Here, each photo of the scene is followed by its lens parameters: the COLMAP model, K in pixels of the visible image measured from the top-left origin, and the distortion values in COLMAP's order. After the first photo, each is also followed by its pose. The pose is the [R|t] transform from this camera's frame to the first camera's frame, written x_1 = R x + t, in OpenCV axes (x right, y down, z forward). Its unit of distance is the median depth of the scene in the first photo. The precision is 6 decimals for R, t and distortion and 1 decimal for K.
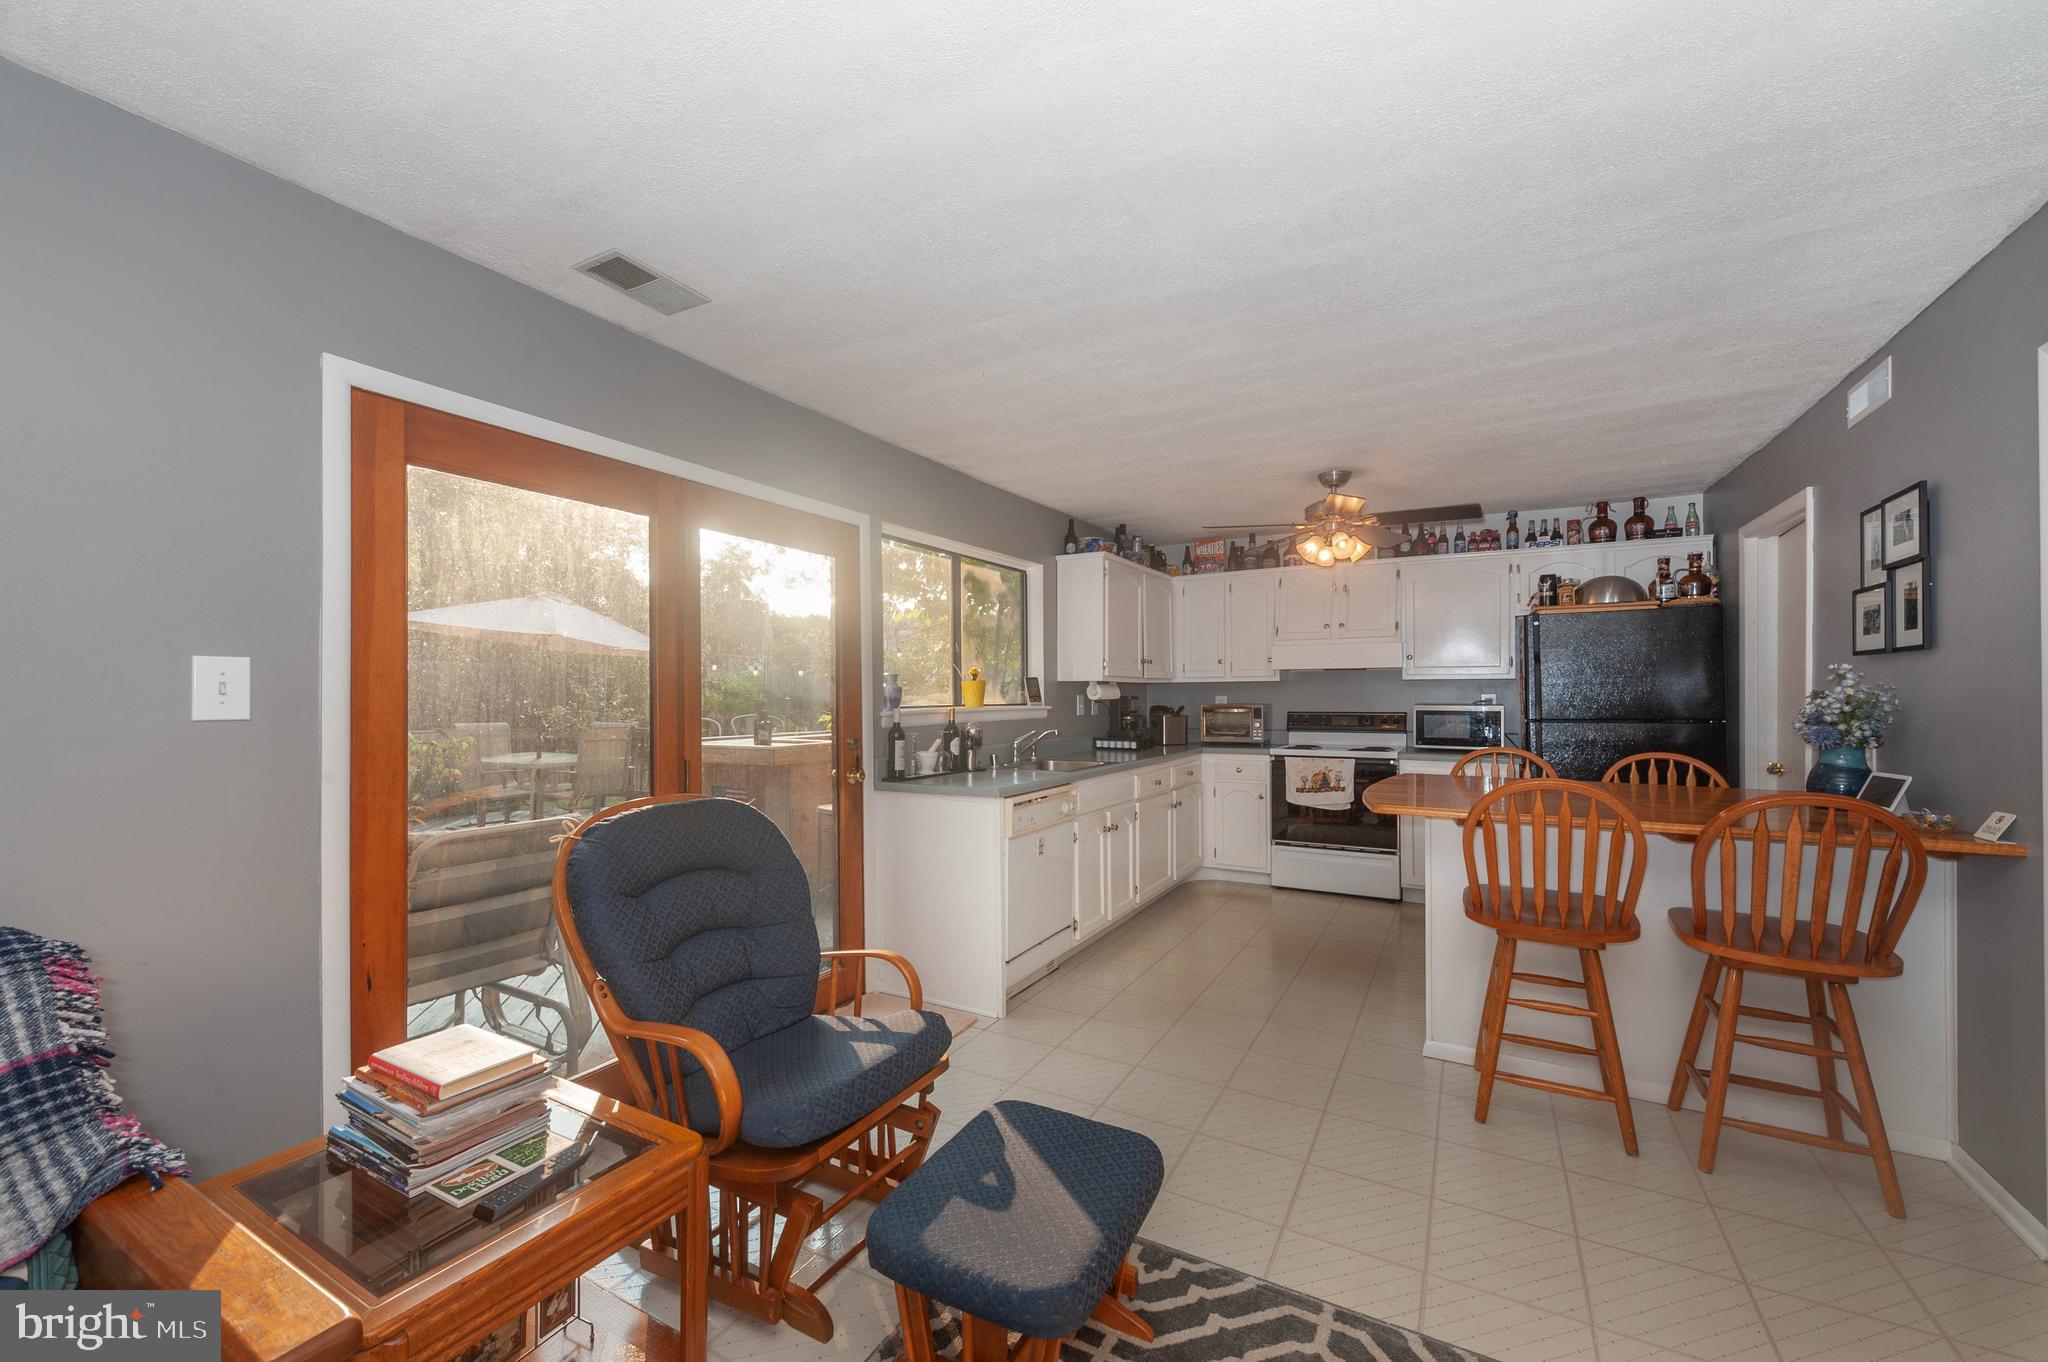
lens RADIAL K [[791.5, 0, 1005.7], [0, 791.5, 685.1], [0, 0, 1]] dist [0.000969, 0.000061]
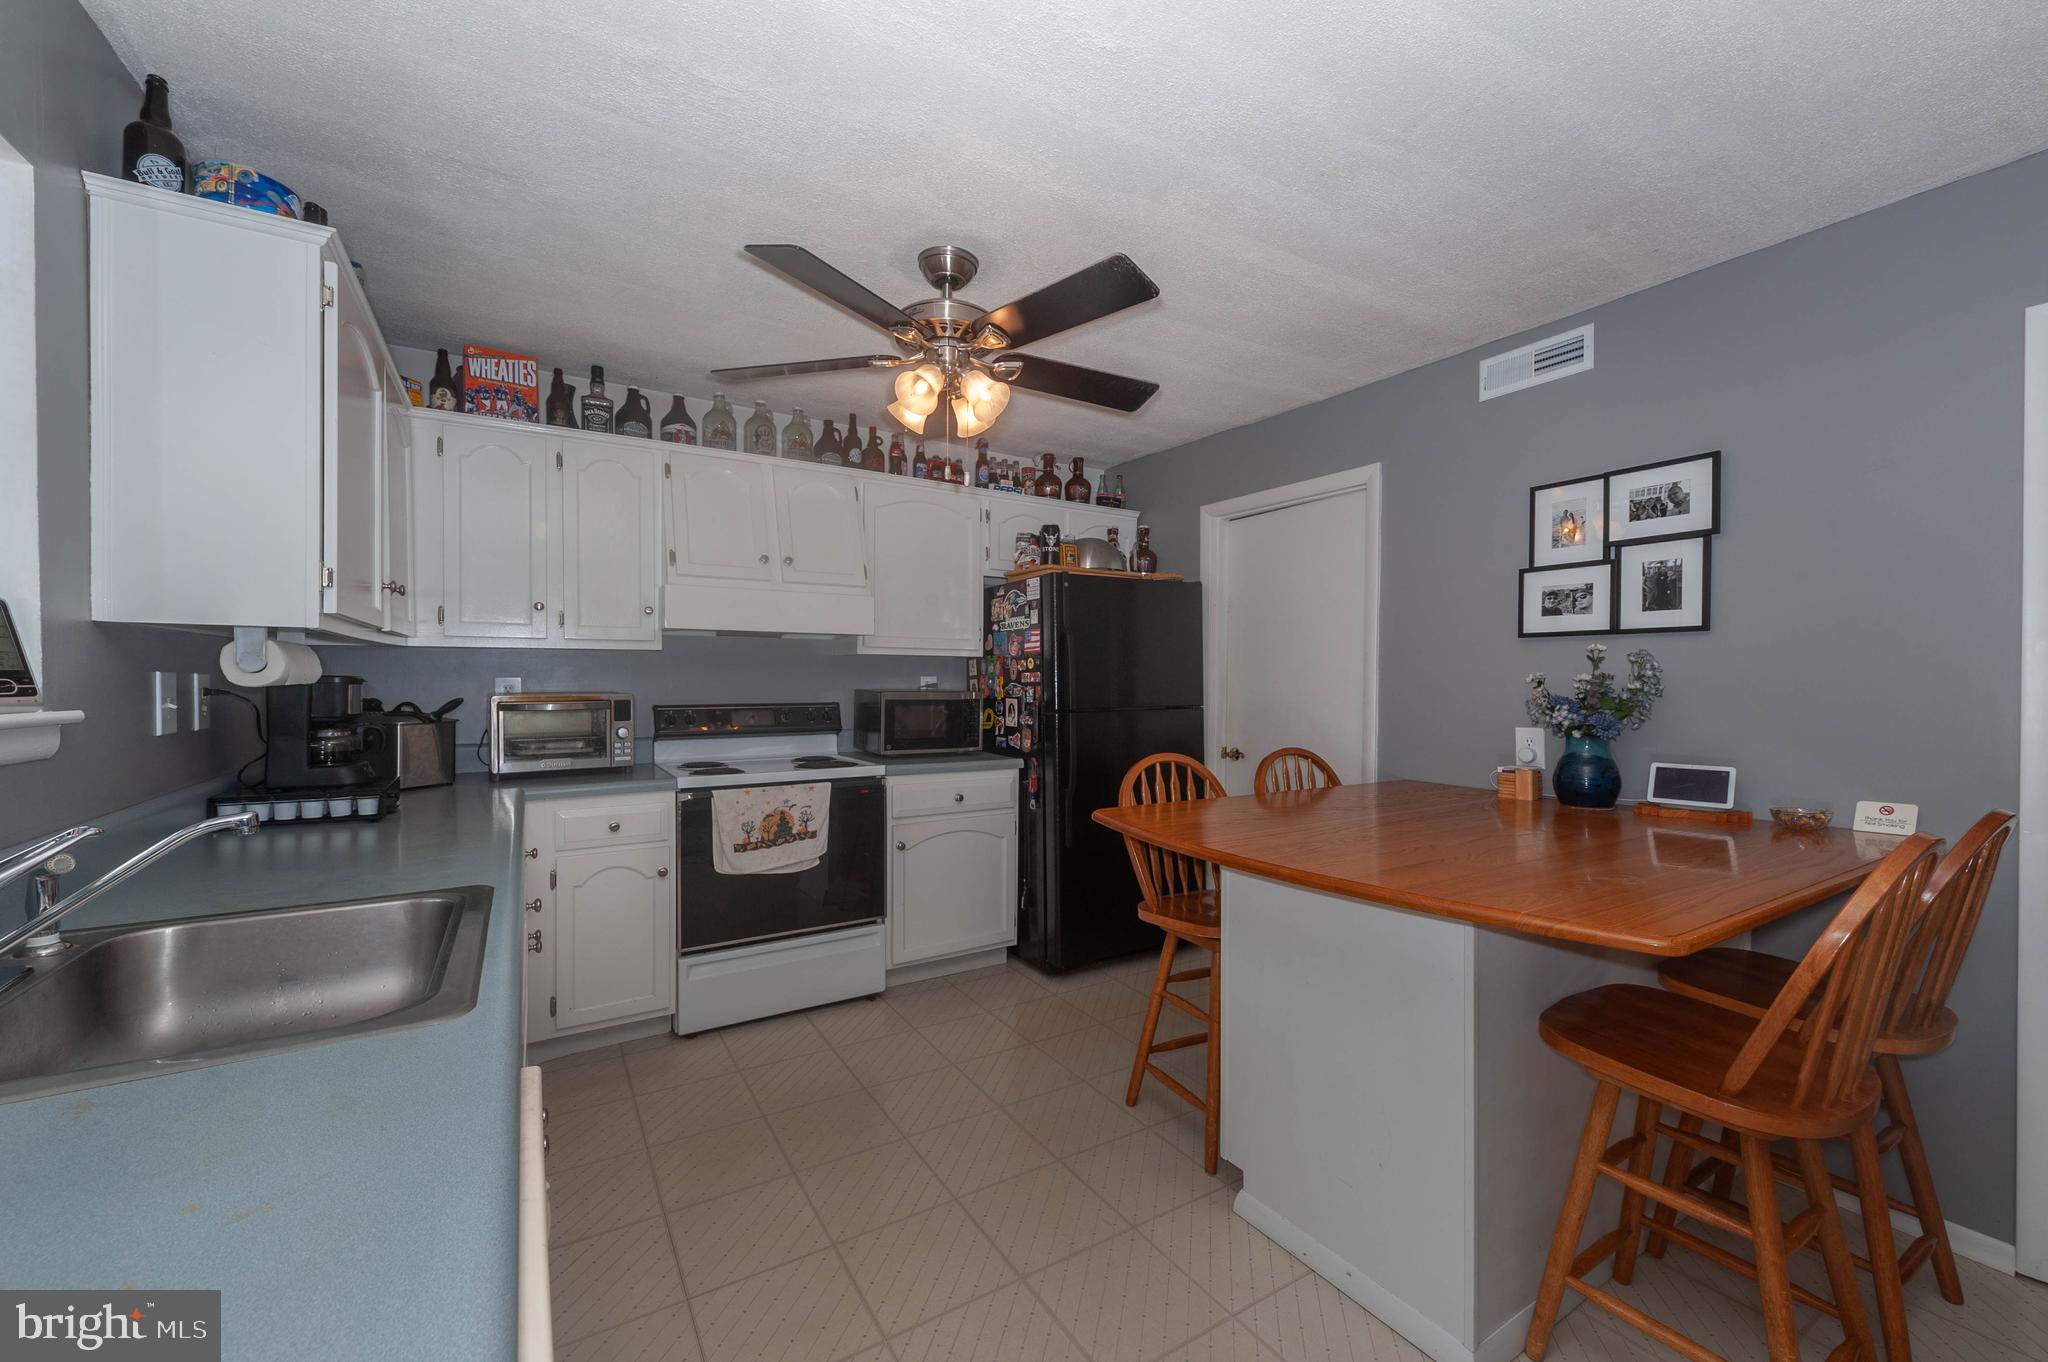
lens RADIAL K [[801.4, 0, 1017.1], [0, 801.4, 685.9], [0, 0, 1]] dist [-0.002172, -0.000442]
pose [[0.463212, -0.004273, 0.886237, -0.035444], [-0.015724, 0.999791, 0.013039, 0.009860], [-0.886108, -0.019976, 0.463048, 0.605508]]
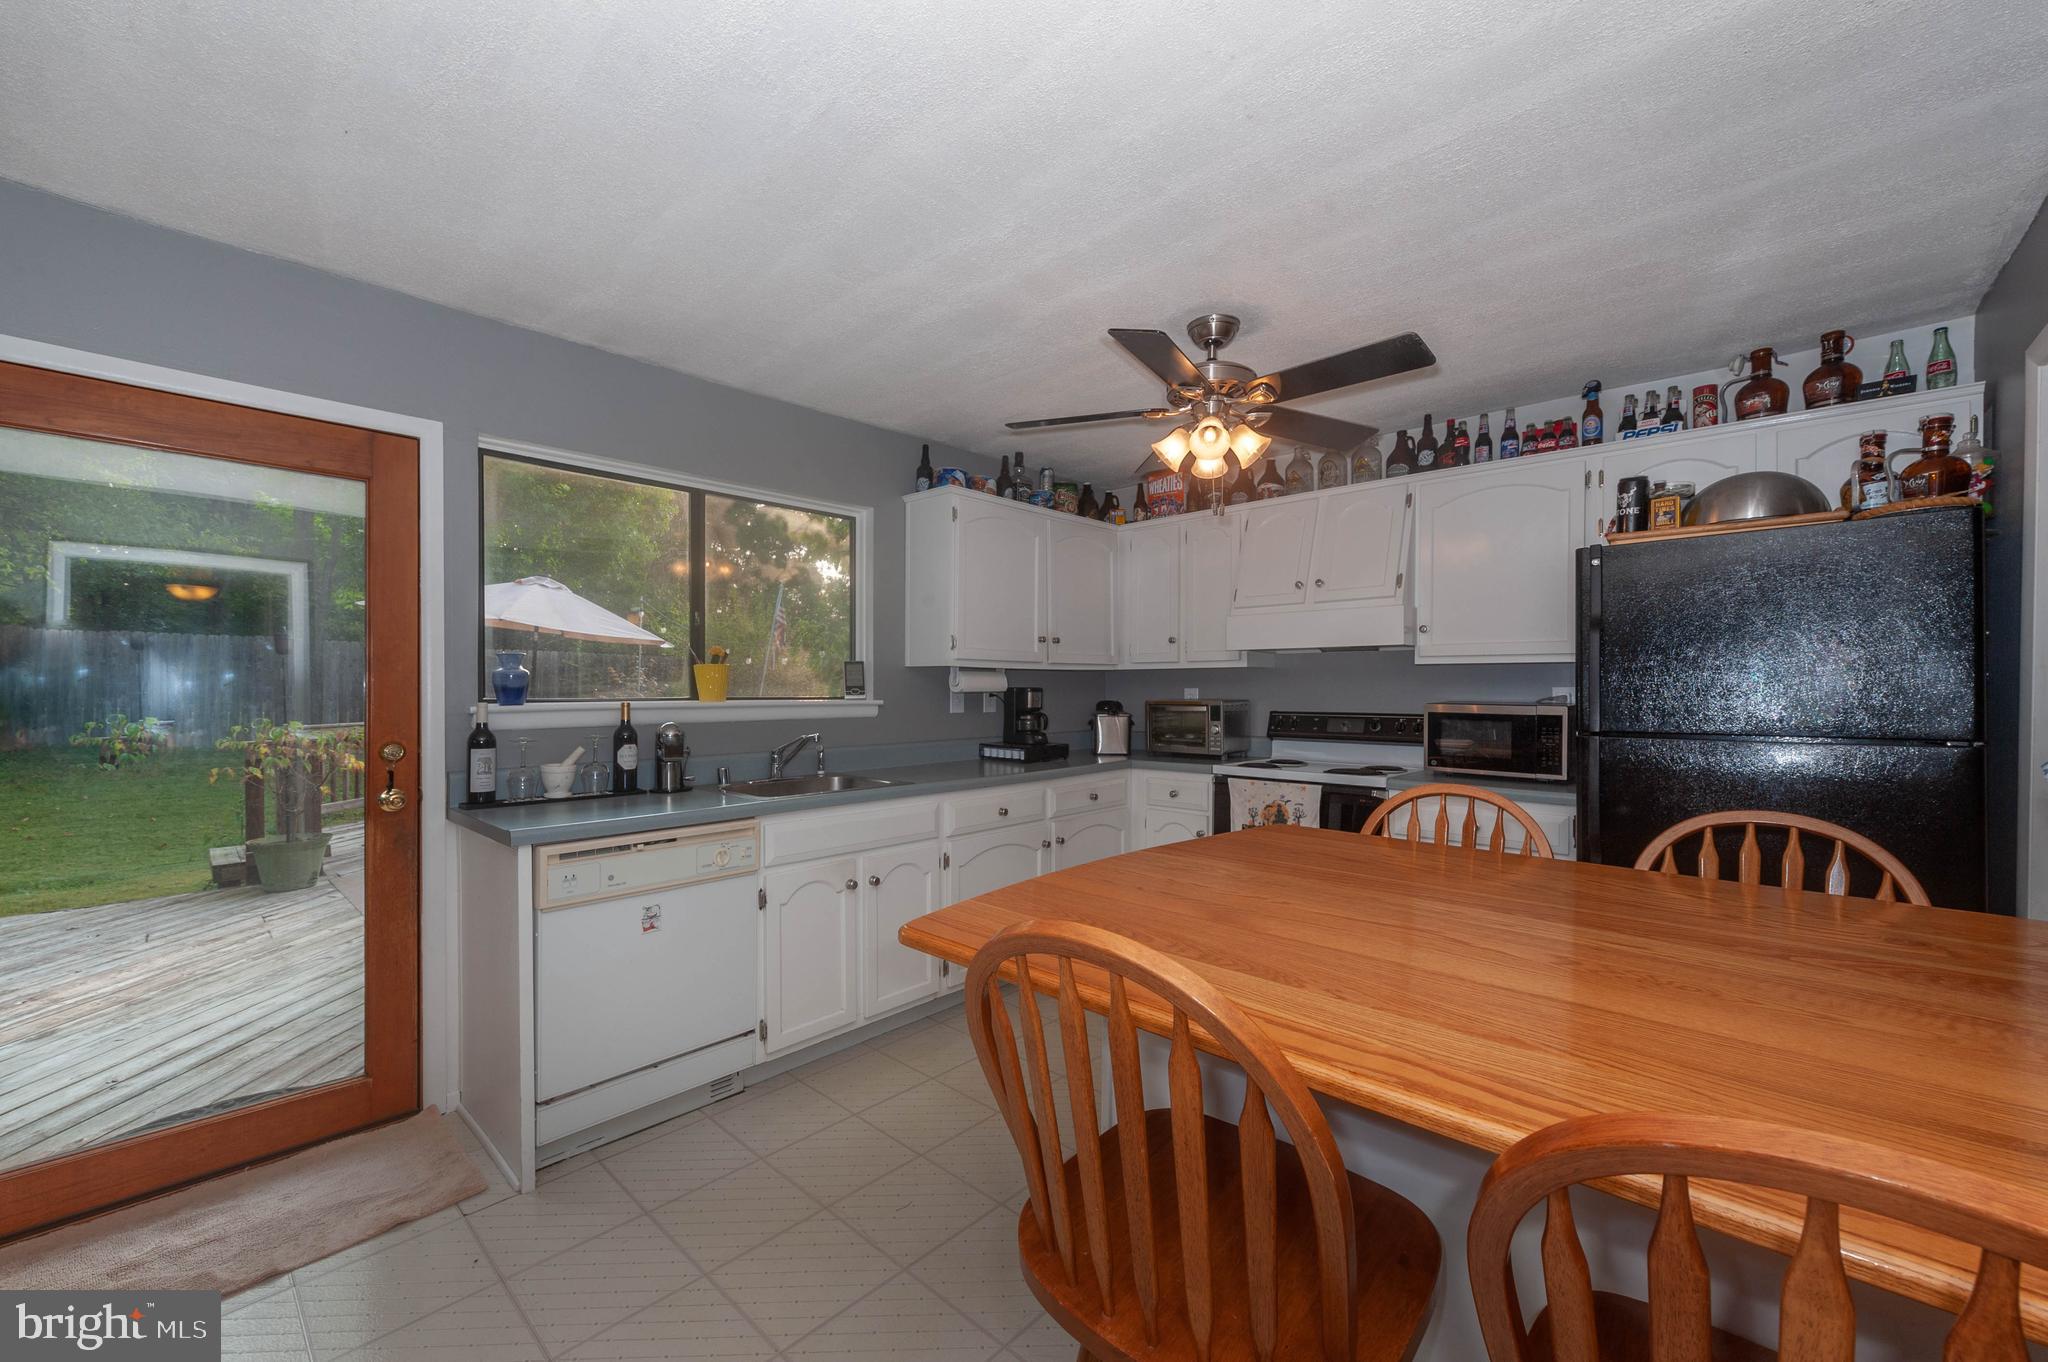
lens RADIAL K [[801.4, 0, 1017.1], [0, 801.4, 685.9], [0, 0, 1]] dist [-0.002172, -0.000442]
pose [[0.976289, 0.004217, -0.216430, 0.346856], [-0.001941, 0.999941, 0.010726, 0.005111], [0.216462, -0.010052, 0.976239, 0.312064]]
